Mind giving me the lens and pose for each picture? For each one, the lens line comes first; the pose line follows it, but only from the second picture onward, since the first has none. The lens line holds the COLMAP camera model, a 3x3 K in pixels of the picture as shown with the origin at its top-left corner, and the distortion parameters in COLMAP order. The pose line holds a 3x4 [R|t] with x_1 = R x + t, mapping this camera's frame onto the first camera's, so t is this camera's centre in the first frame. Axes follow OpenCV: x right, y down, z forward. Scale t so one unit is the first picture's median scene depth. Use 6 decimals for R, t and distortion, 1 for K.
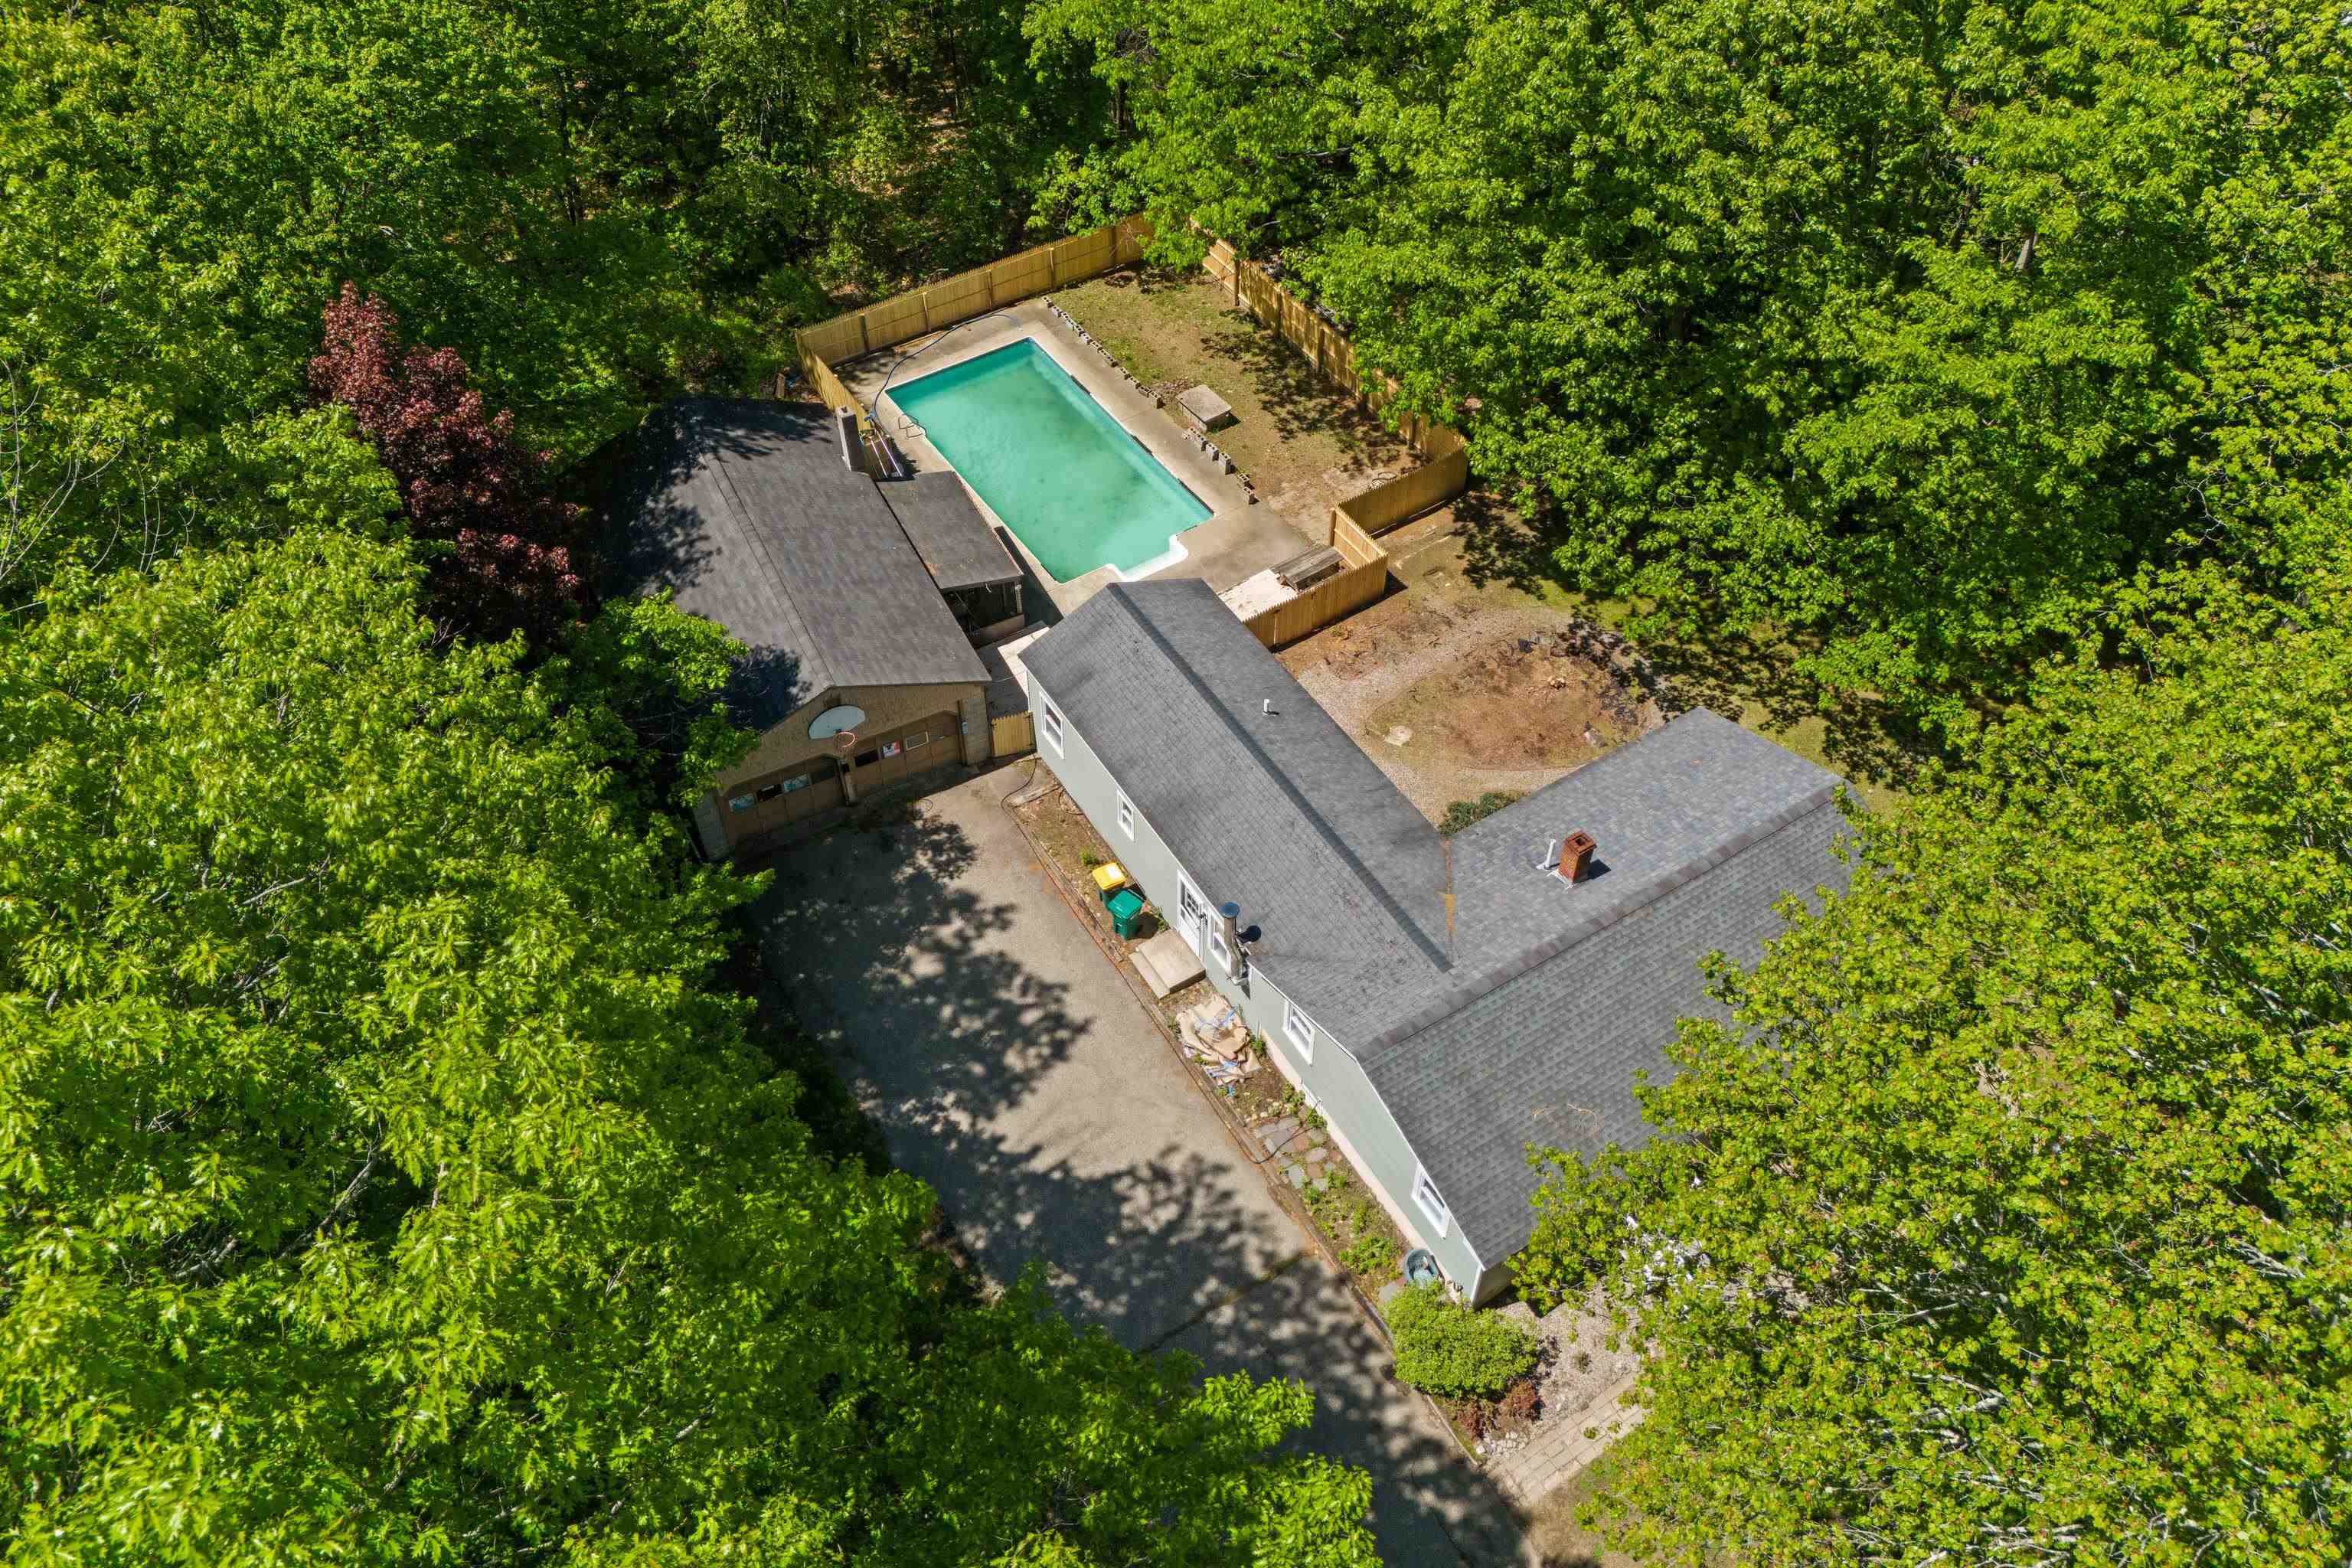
lens RADIAL K [[1672.8, 0, 1180.9], [0, 1672.8, 692.1], [0, 0, 1]] dist [0.116543, -0.005323]
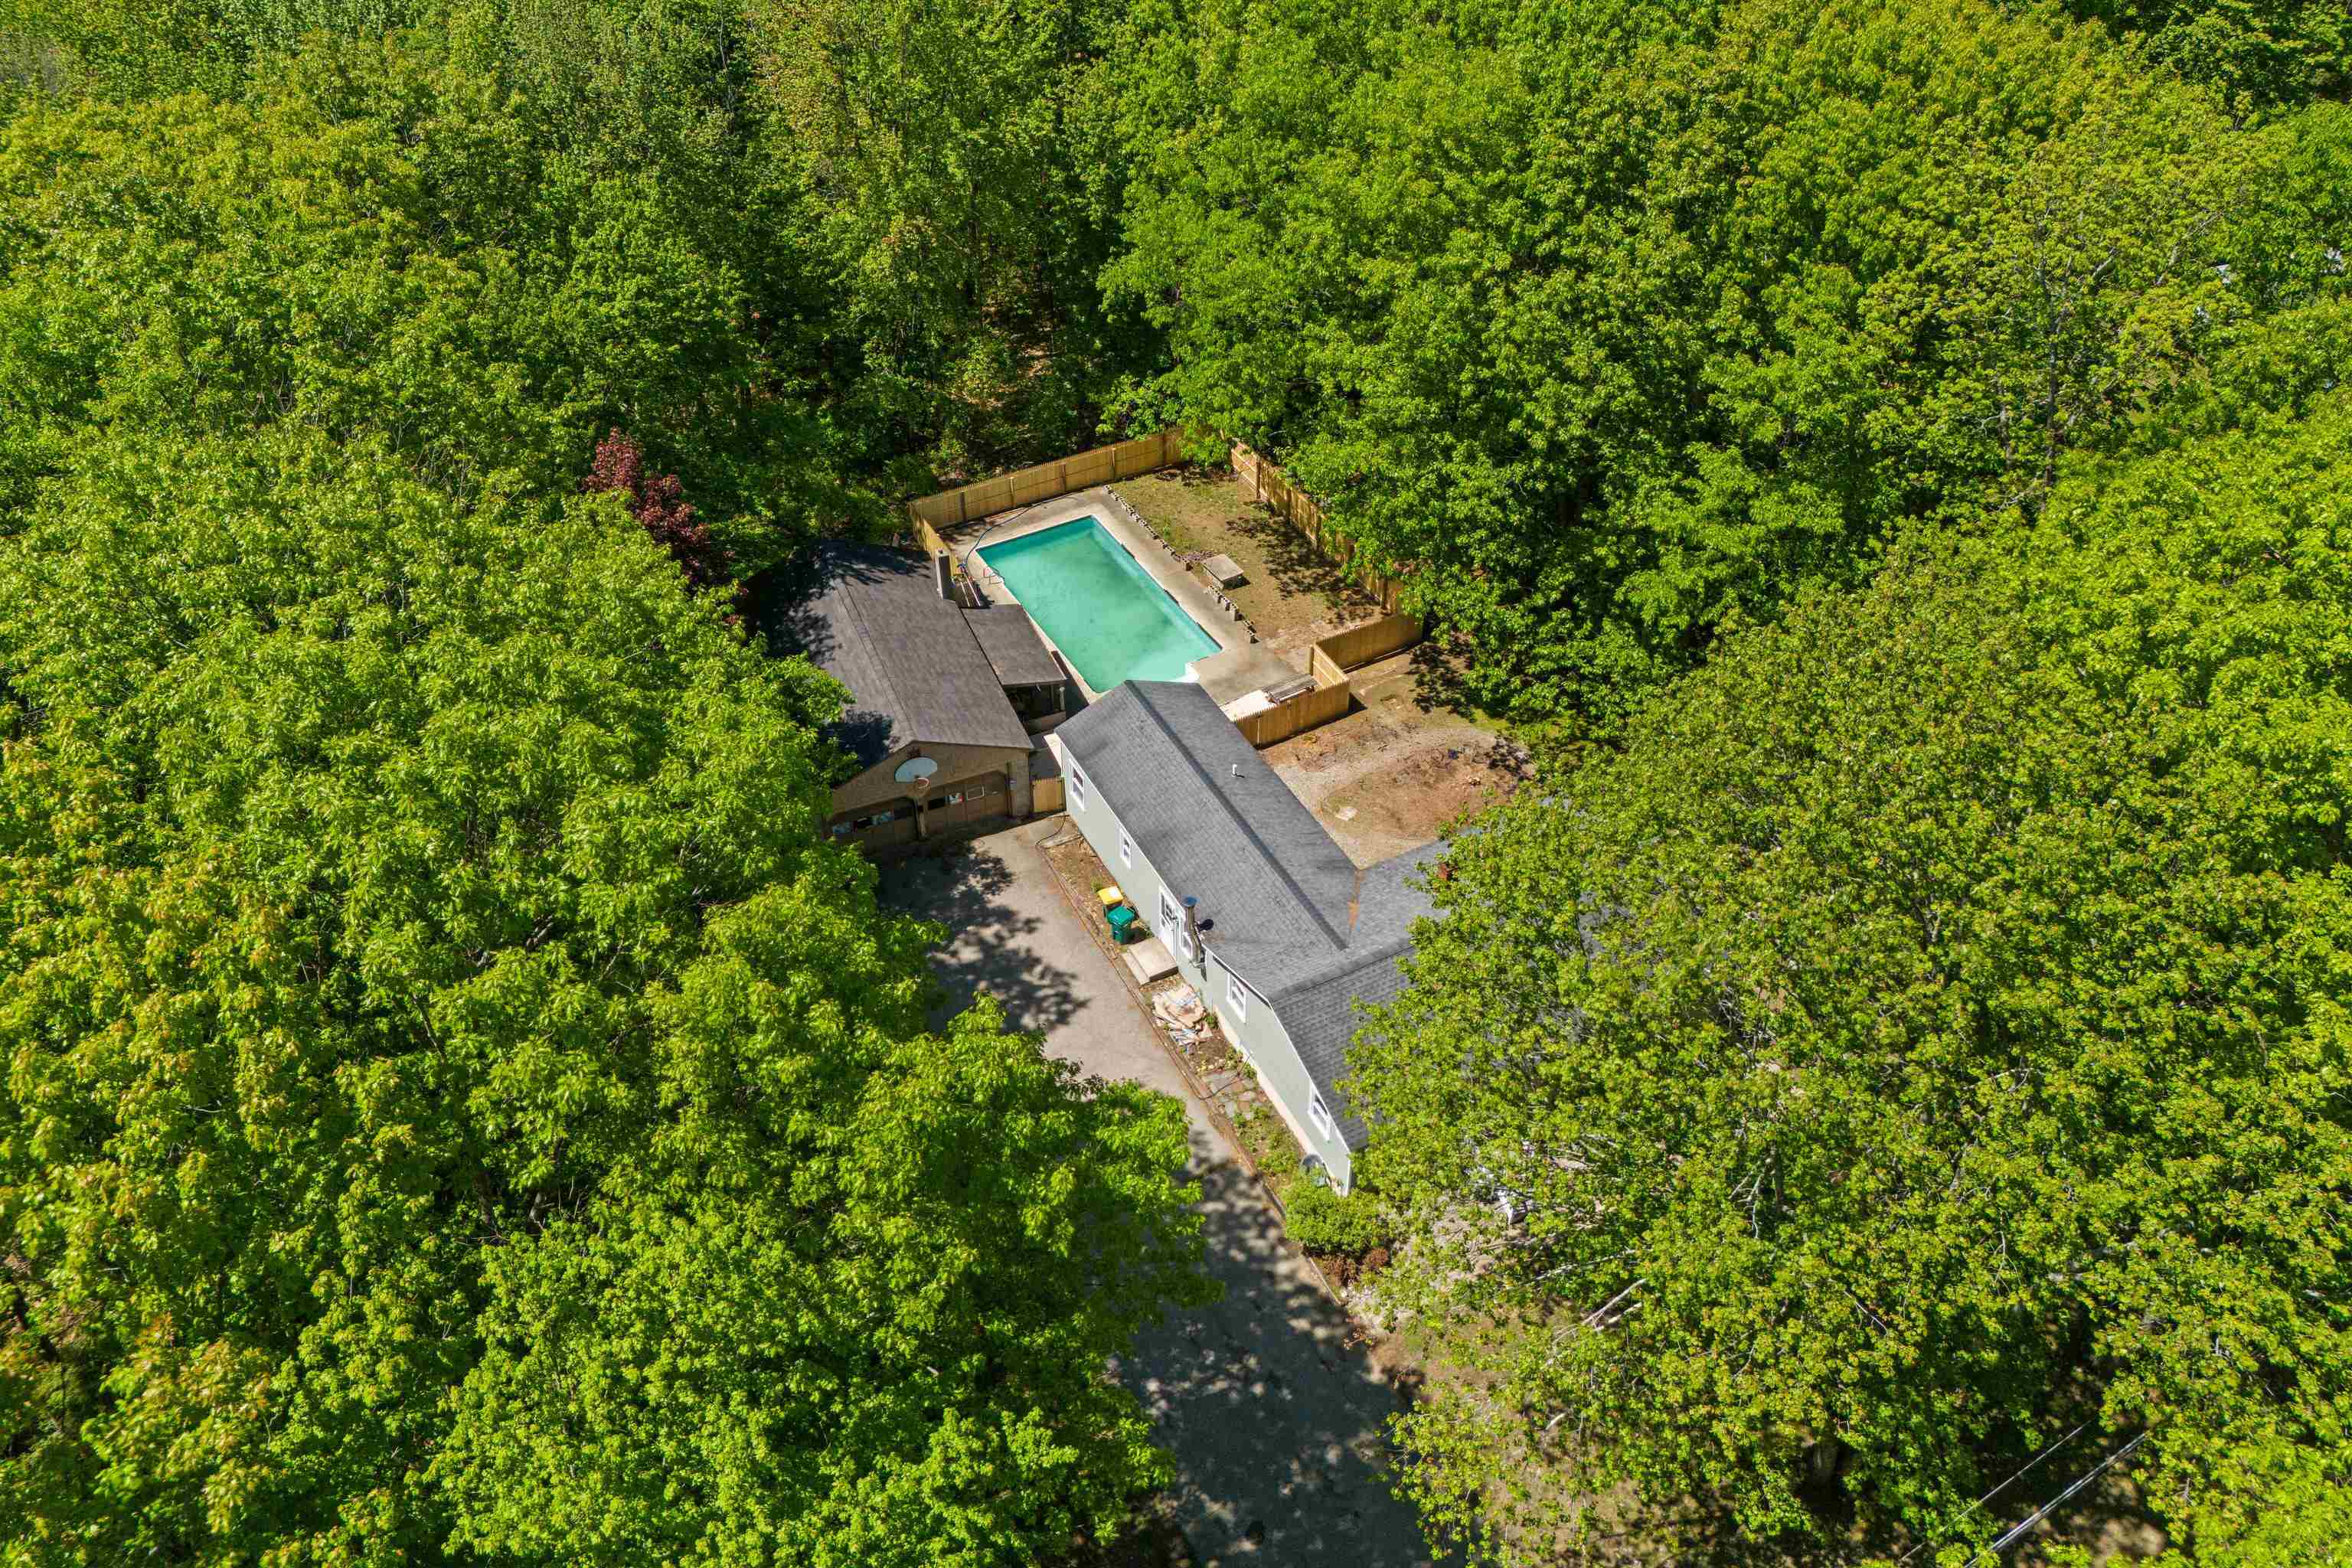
lens RADIAL K [[1652.6, 0, 1192.0], [0, 1652.6, 710.1], [0, 0, 1]] dist [0.241214, 0.000817]
pose [[0.997591, 0.043984, -0.053648, 0.081596], [-0.050346, 0.991045, -0.123673, 0.119258], [0.047728, 0.126076, 0.990872, -0.304032]]
